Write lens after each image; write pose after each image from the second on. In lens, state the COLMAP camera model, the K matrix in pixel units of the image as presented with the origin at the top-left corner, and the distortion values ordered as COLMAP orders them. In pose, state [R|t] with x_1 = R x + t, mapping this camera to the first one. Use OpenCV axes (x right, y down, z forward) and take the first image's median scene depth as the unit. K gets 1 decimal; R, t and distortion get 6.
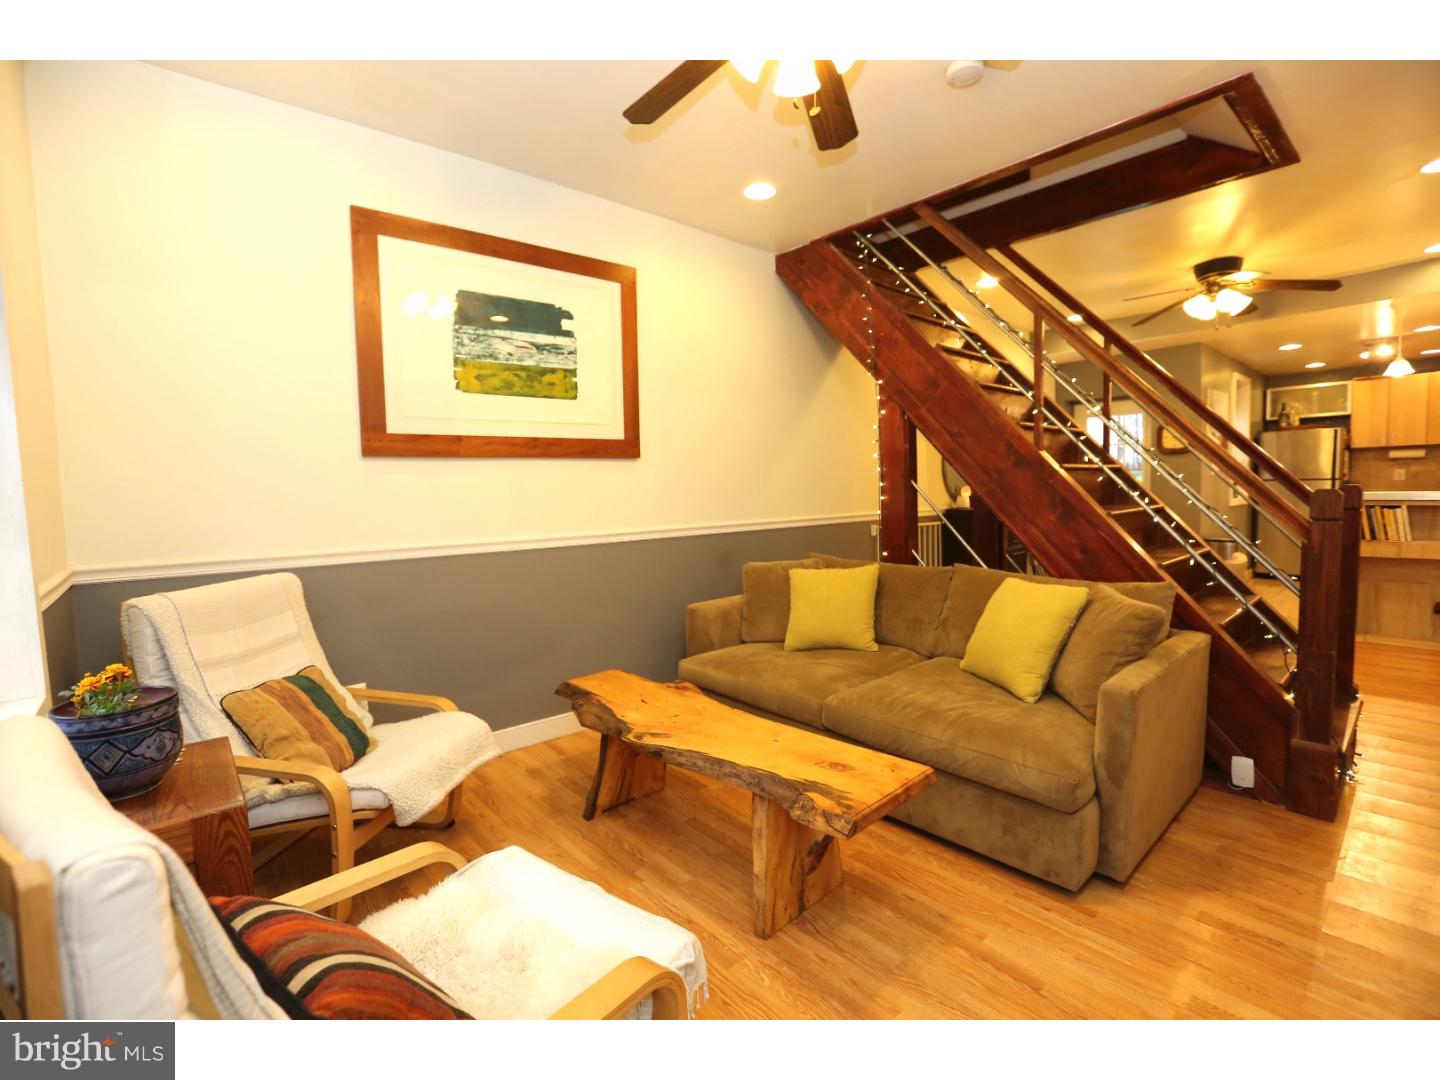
lens RADIAL K [[662.8, 0, 720.0], [0, 662.8, 540.0], [0, 0, 1]] dist [-0.024638, 0.006006]
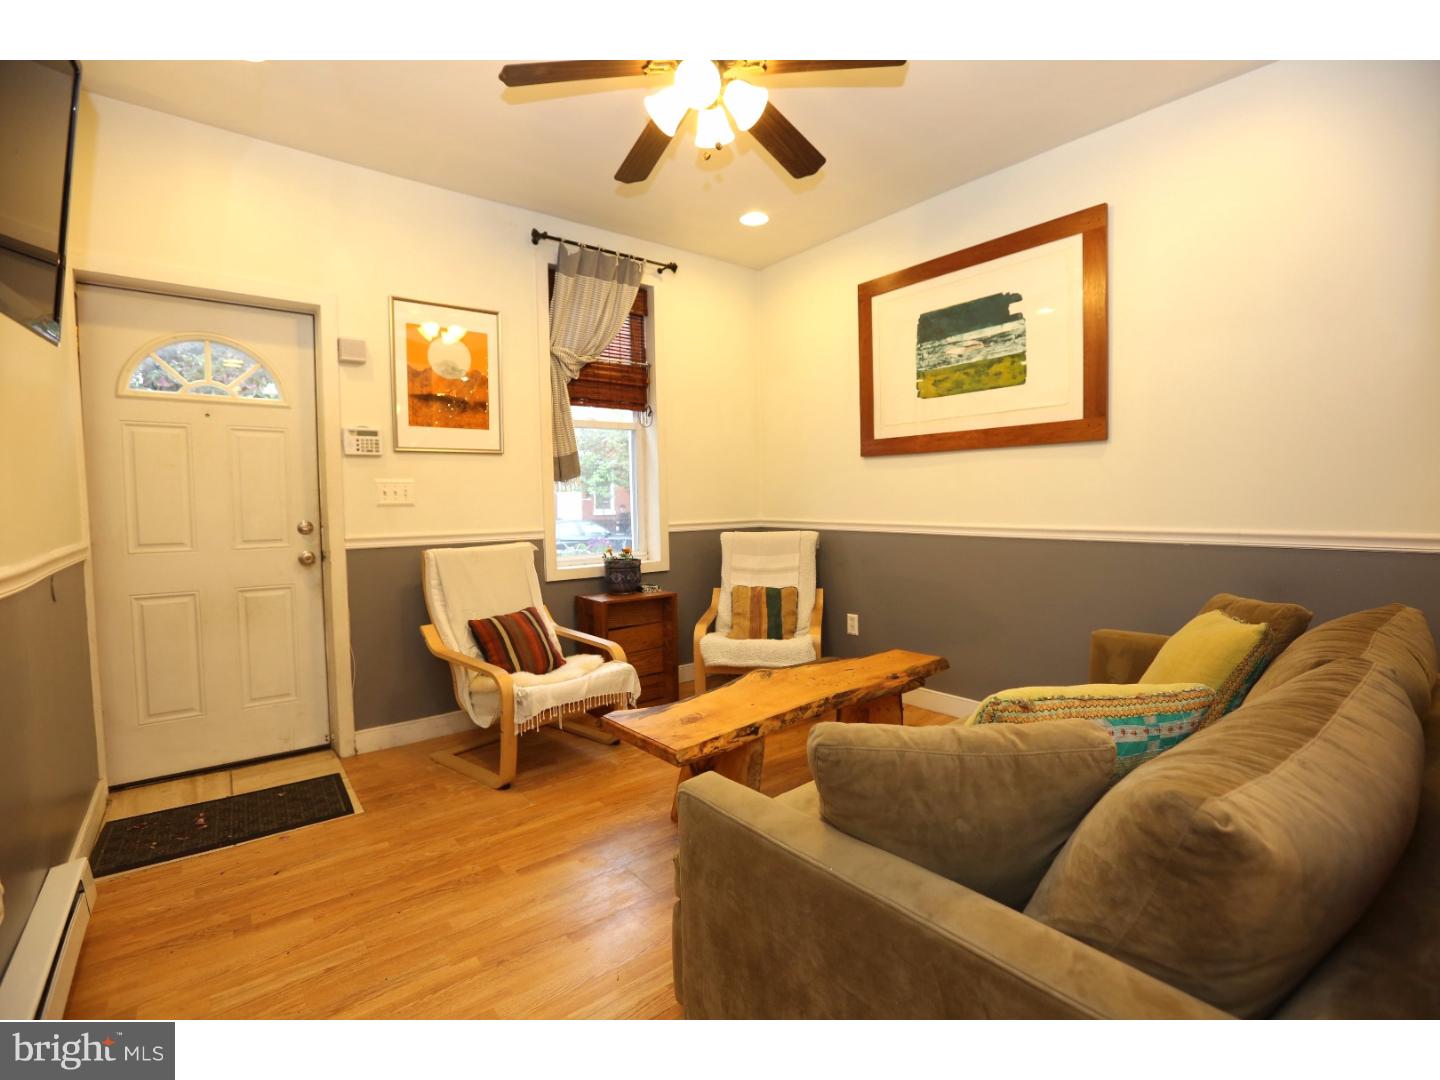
lens RADIAL K [[656.5, 0, 722.3], [0, 656.5, 535.5], [0, 0, 1]] dist [-0.054168, 0.018584]
pose [[-0.051145, 0.085716, -0.995006, 0.778619], [-0.068950, 0.993630, 0.089142, -0.054743], [0.996308, 0.073165, -0.044909, 0.668282]]
